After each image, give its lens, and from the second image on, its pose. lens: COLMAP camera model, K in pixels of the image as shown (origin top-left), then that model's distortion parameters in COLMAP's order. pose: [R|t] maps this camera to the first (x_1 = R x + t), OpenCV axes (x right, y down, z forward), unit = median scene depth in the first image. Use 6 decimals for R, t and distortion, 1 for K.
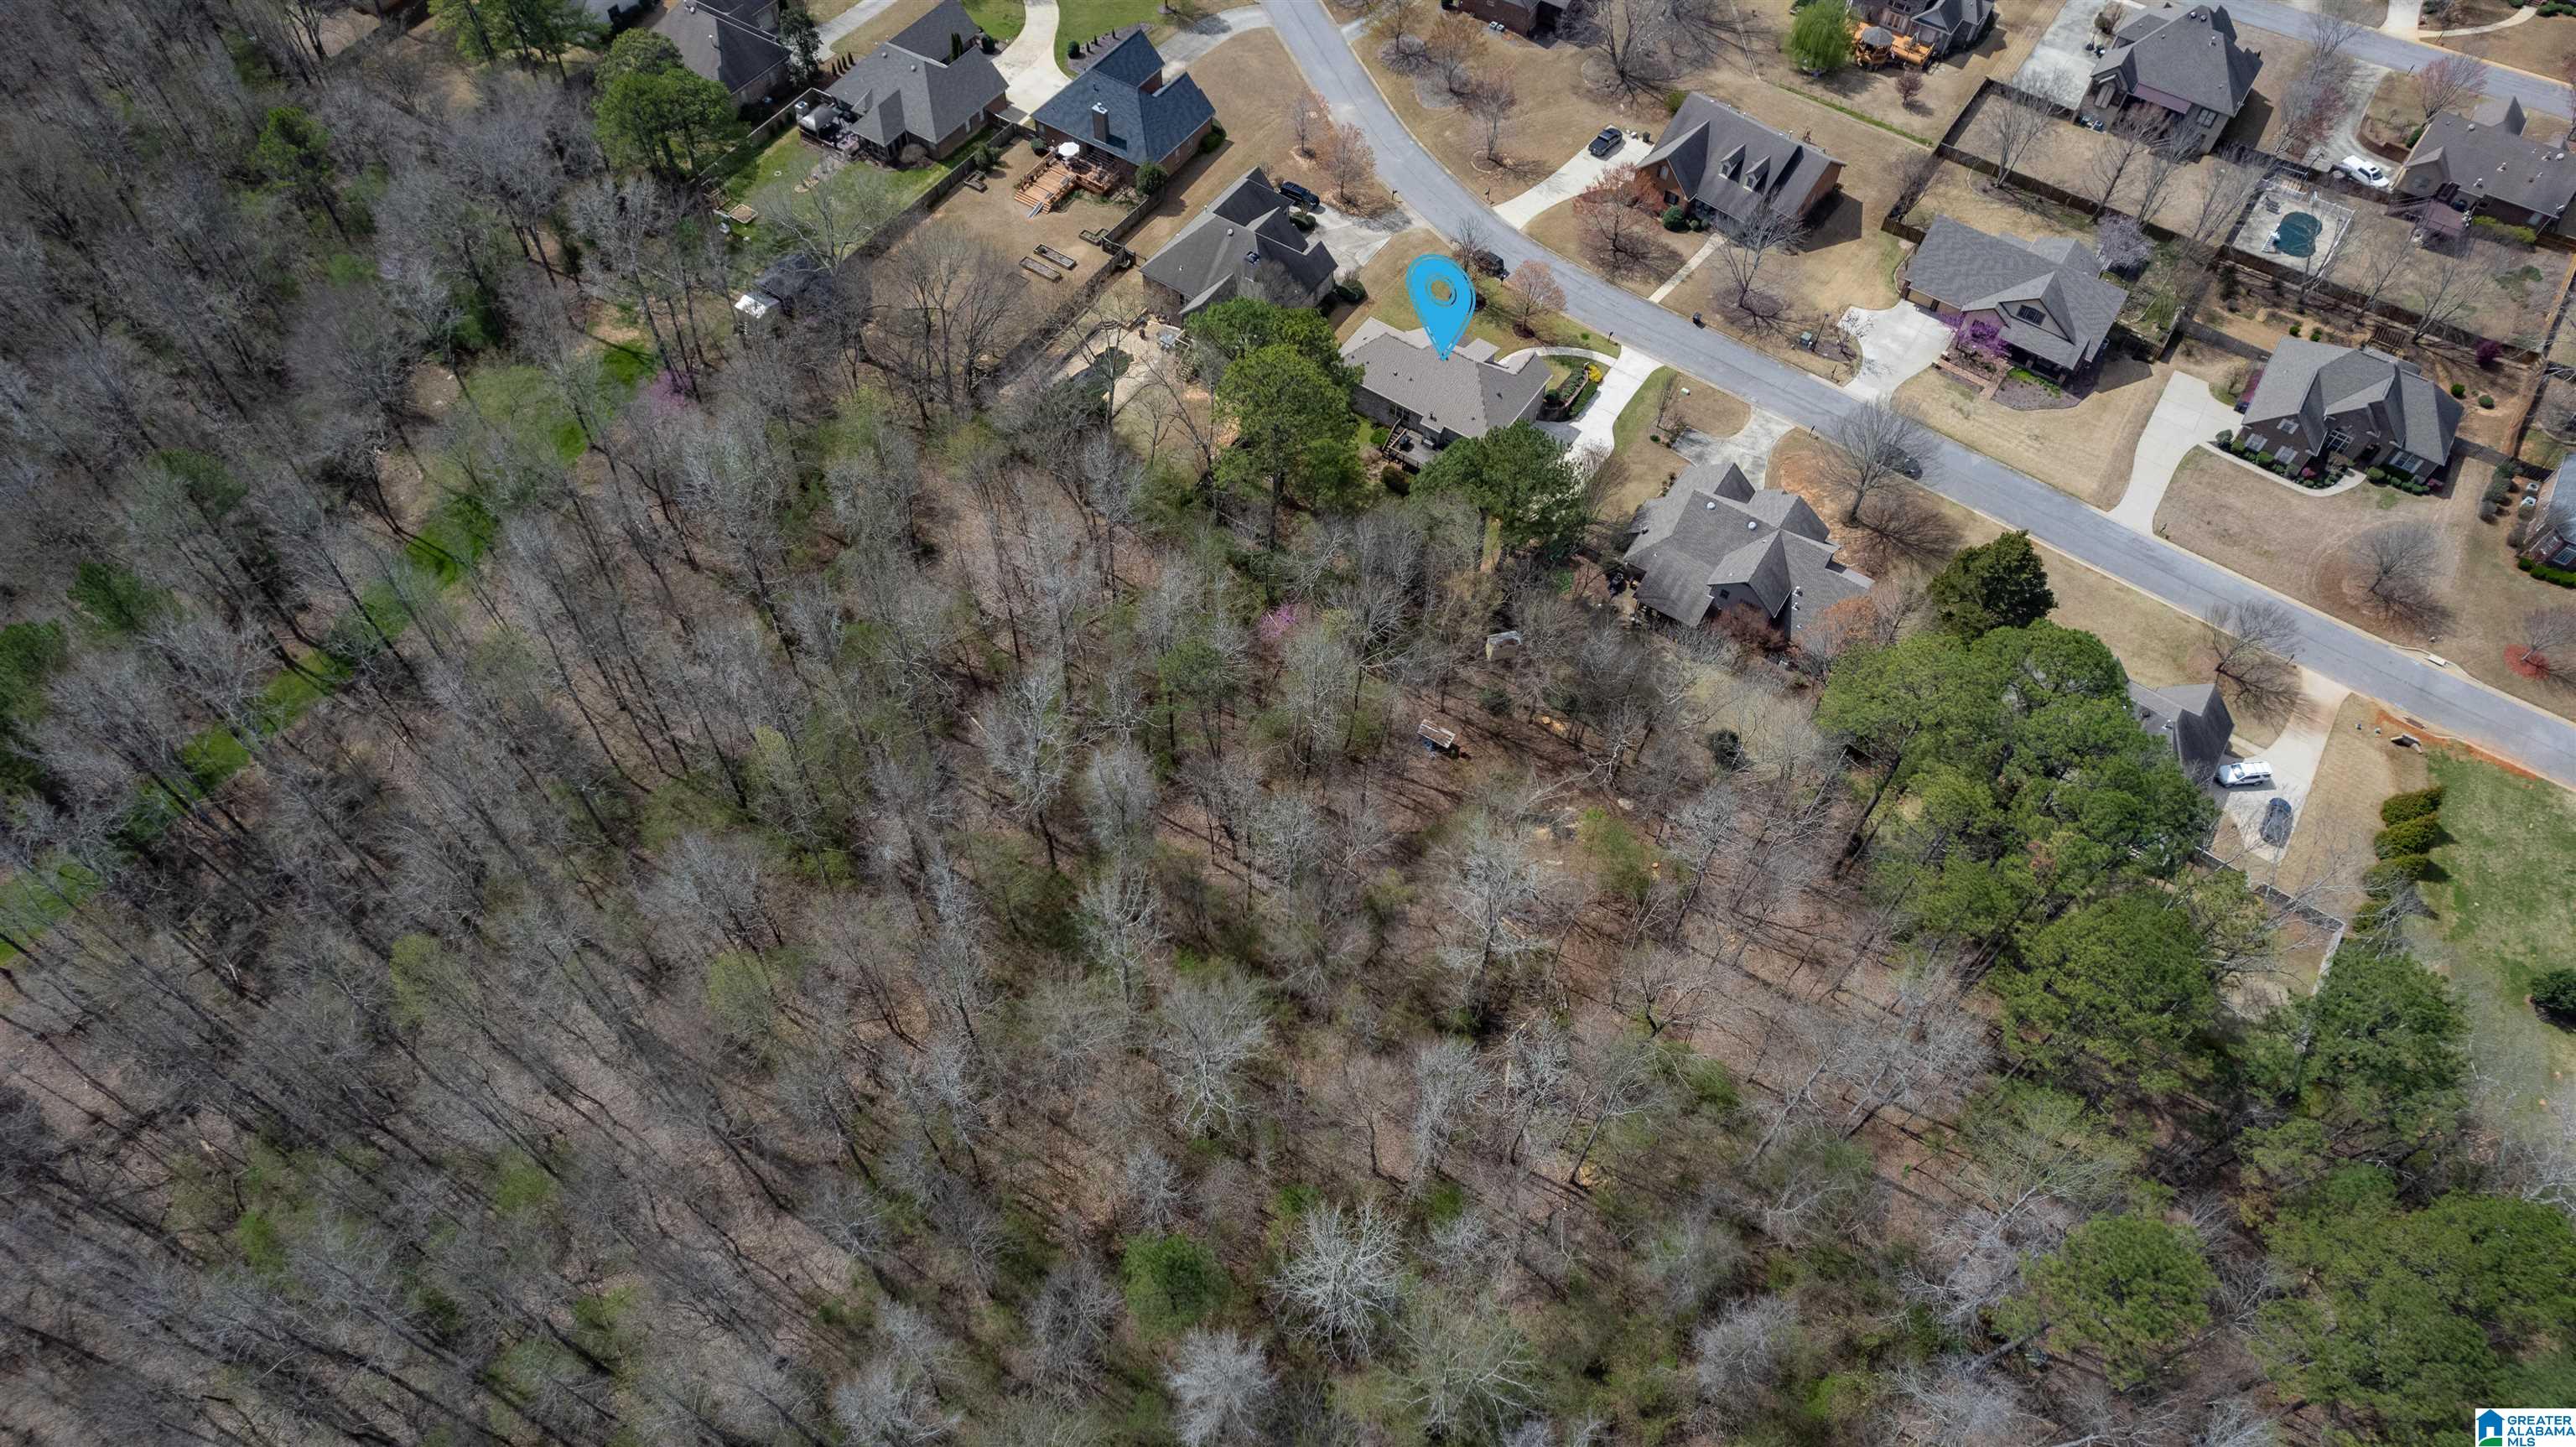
lens RADIAL K [[1656.9, 0, 1274.9], [0, 1656.9, 730.4], [0, 0, 1]] dist [-0.080656, 0.076615]
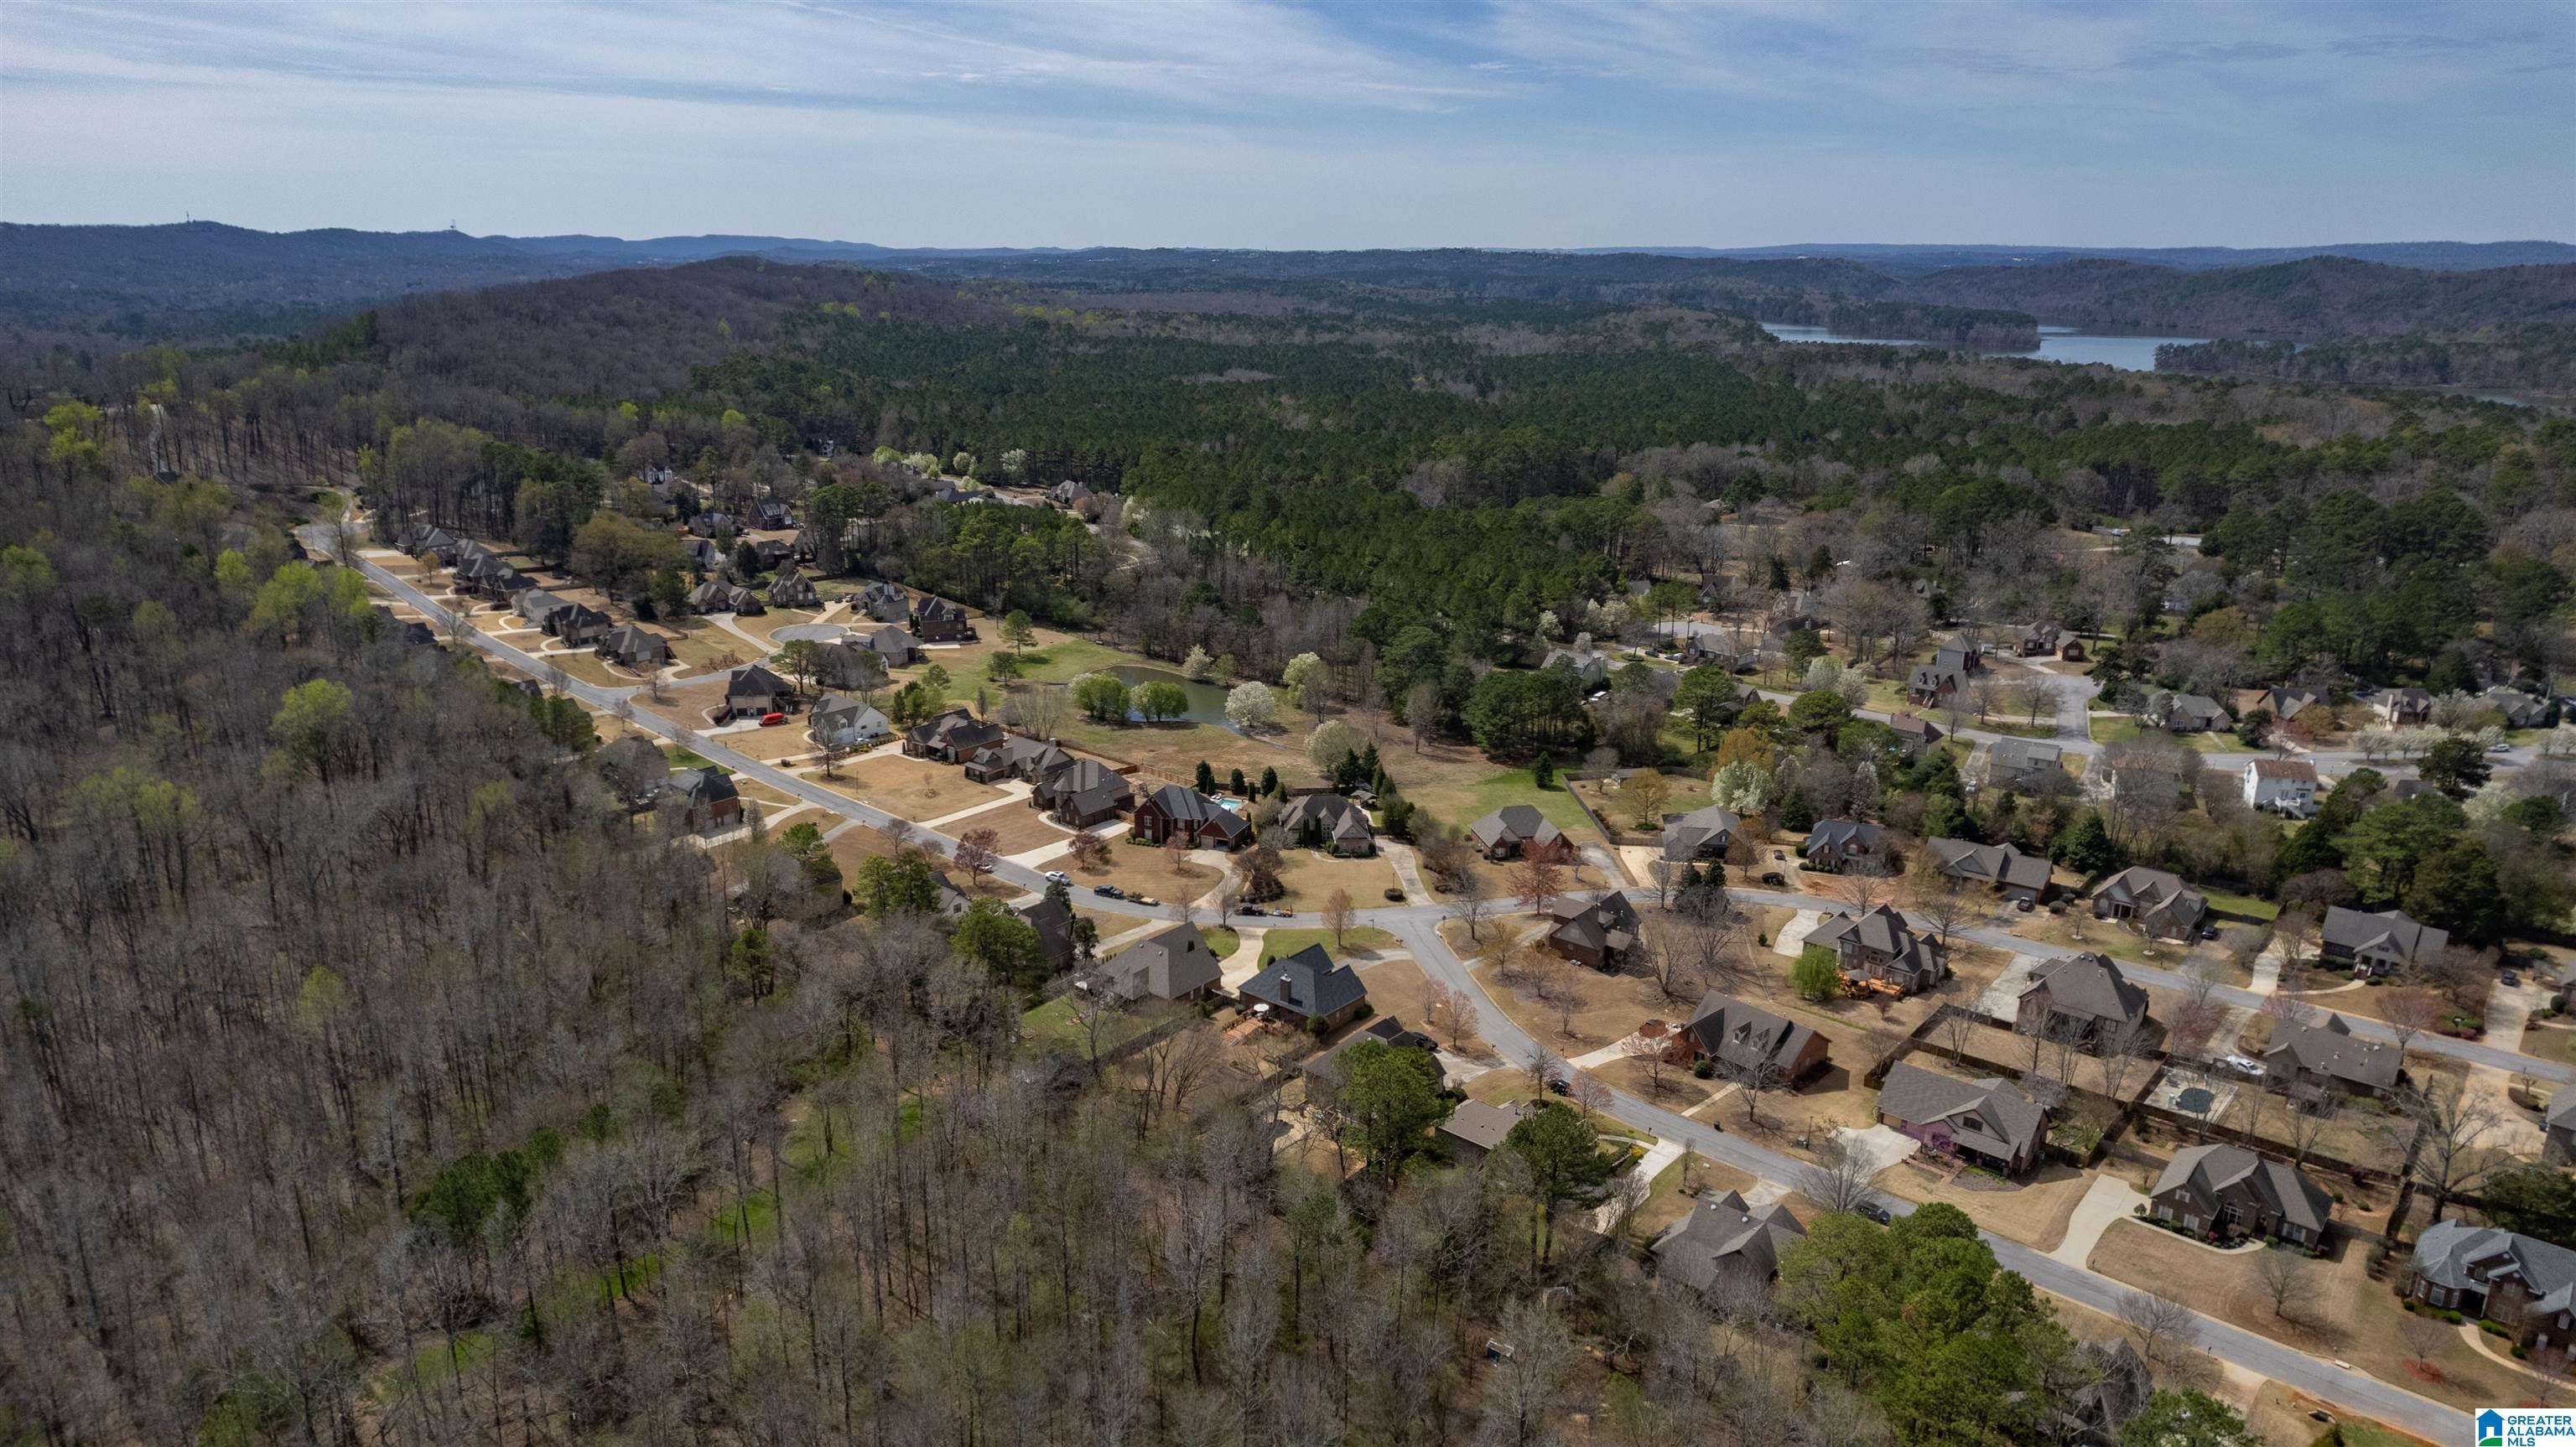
lens RADIAL K [[1656.9, 0, 1274.9], [0, 1656.9, 730.4], [0, 0, 1]] dist [-0.080656, 0.076615]
pose [[0.992262, 0.026313, -0.121344, 0.053038], [-0.097800, 0.767745, -0.633248, 0.368980], [0.076499, 0.640215, 0.764377, -0.240896]]
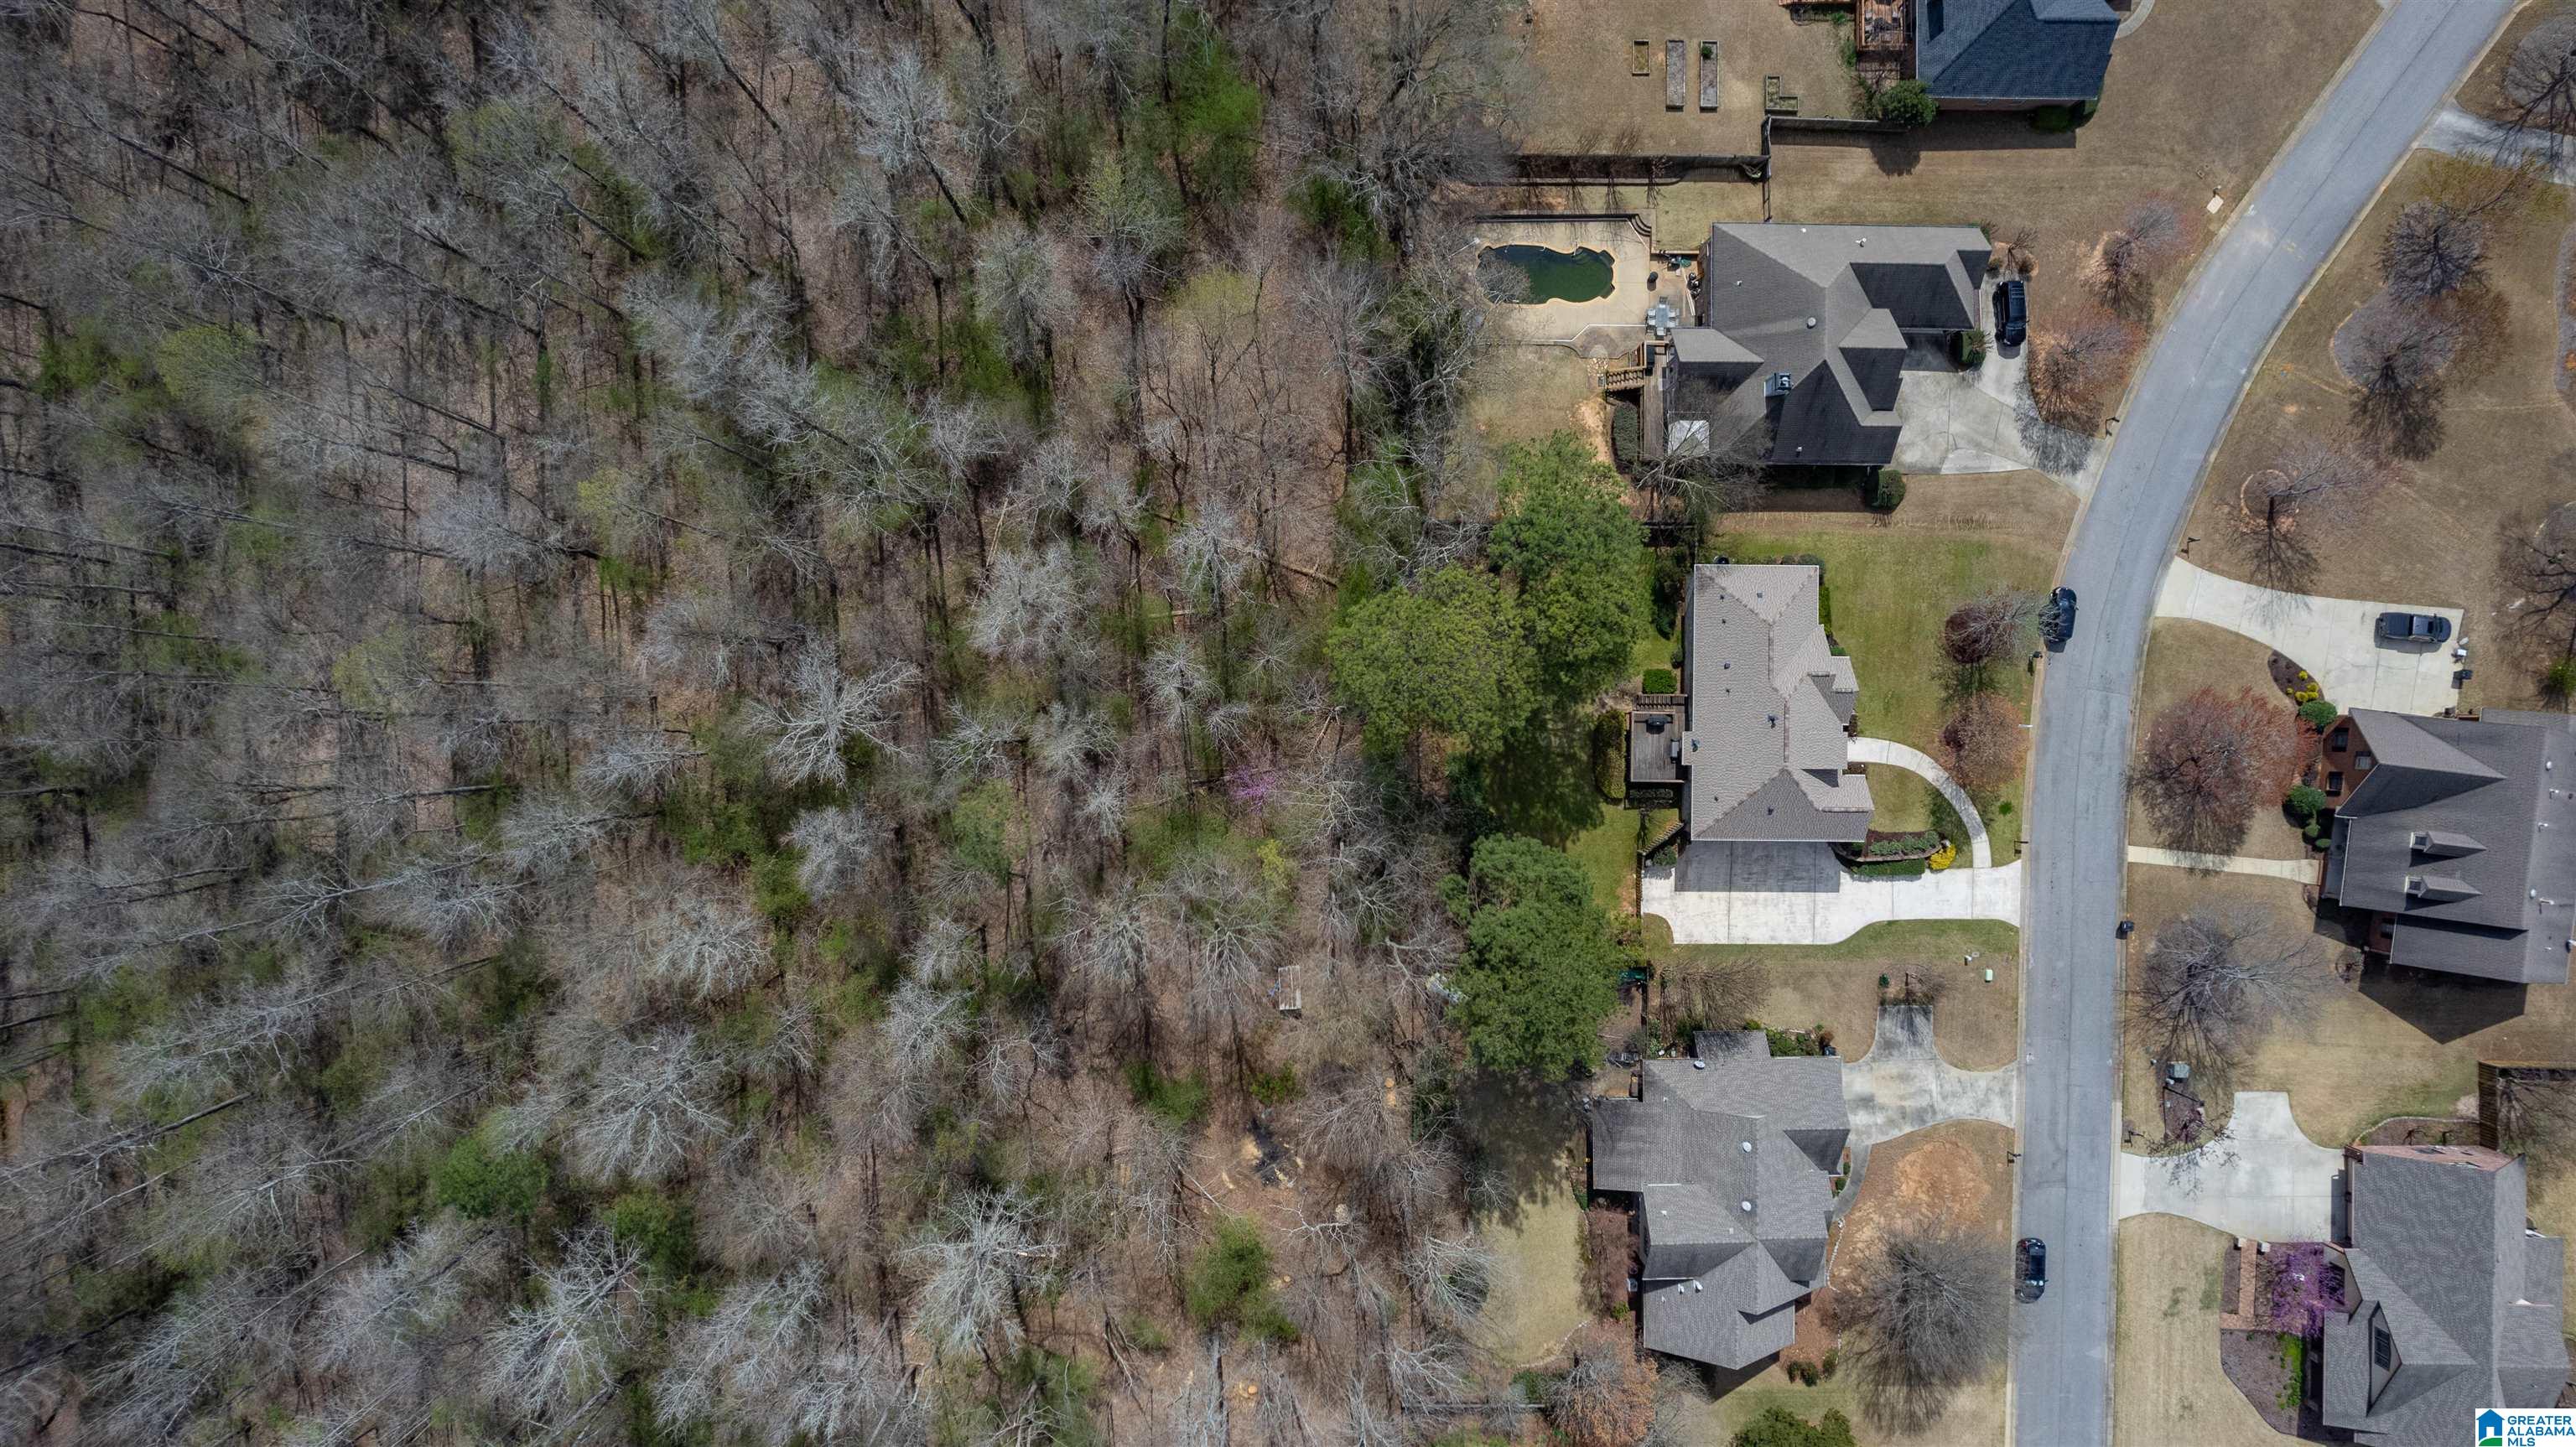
lens RADIAL K [[1656.9, 0, 1274.9], [0, 1656.9, 730.4], [0, 0, 1]] dist [-0.080656, 0.076615]
pose [[0.557231, 0.830357, -0.000755, -0.010198], [-0.690625, 0.463965, 0.554774, -0.408739], [0.461011, -0.308616, 0.832001, 0.280961]]
